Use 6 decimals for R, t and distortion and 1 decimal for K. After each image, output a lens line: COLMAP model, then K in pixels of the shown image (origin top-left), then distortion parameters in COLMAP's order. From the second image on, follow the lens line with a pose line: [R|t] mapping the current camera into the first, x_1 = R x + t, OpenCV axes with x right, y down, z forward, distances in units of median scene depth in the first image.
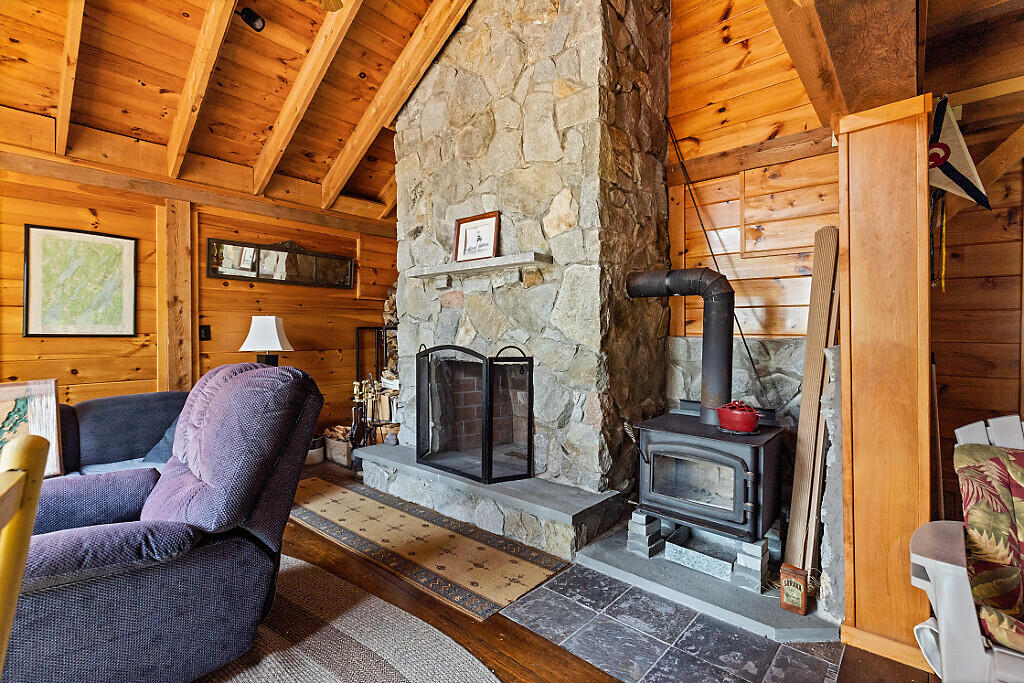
lens RADIAL K [[466.3, 0, 512.2], [0, 466.3, 331.9], [0, 0, 1]] dist [0.002021, -0.000427]
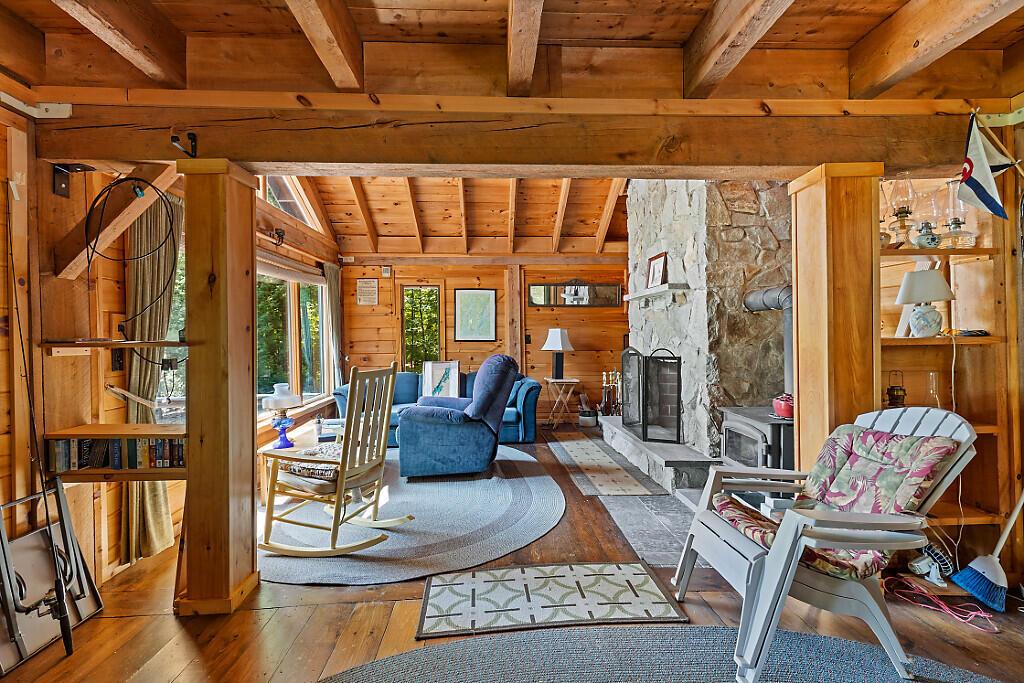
lens RADIAL K [[466.3, 0, 509.8], [0, 466.3, 340.2], [0, 0, 1]] dist [0.002021, -0.000427]
pose [[0.702219, 0.000191, -0.711961, 0.606063], [0.007229, 0.999947, 0.007398, -0.008400], [0.711924, -0.010342, 0.702180, -0.297323]]
